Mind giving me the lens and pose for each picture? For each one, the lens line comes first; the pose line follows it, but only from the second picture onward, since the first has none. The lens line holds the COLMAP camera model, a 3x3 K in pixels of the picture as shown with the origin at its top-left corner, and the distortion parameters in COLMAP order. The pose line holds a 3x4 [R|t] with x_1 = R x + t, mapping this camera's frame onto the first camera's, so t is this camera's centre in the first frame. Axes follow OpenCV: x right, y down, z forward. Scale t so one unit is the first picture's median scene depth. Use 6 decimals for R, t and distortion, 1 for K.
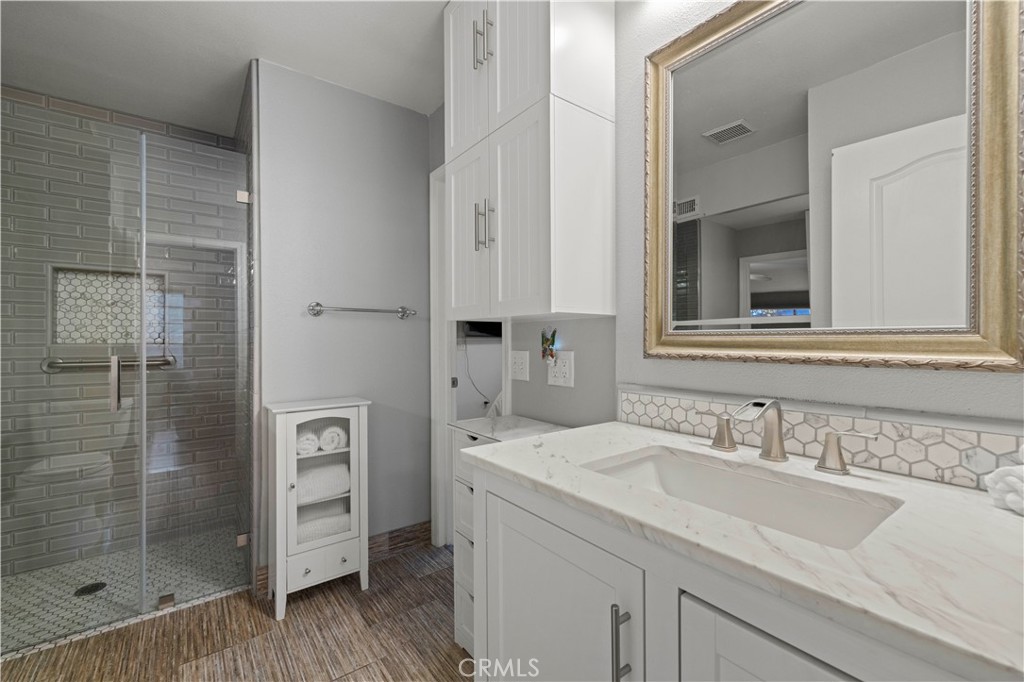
lens RADIAL K [[434.0, 0, 513.3], [0, 434.0, 339.6], [0, 0, 1]] dist [0.001975, 0.000096]
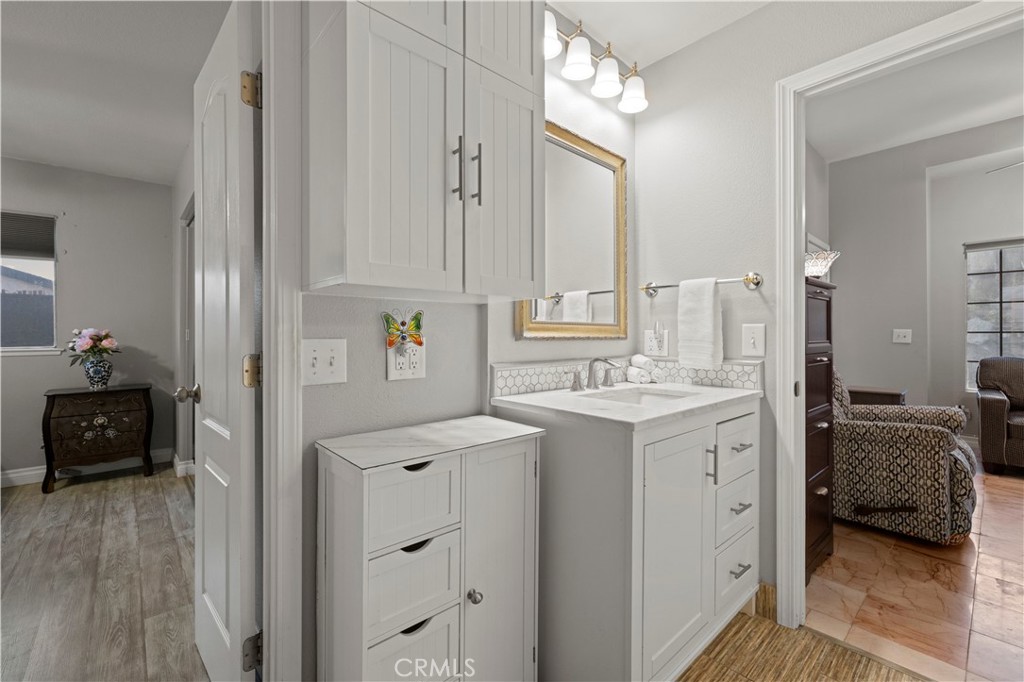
lens RADIAL K [[434.0, 0, 513.8], [0, 434.0, 333.4], [0, 0, 1]] dist [0.001975, 0.000096]
pose [[-0.085073, -0.019679, 0.996180, -1.016704], [-0.019892, 0.999639, 0.018048, -0.000940], [-0.996176, -0.018281, -0.085434, 1.190868]]
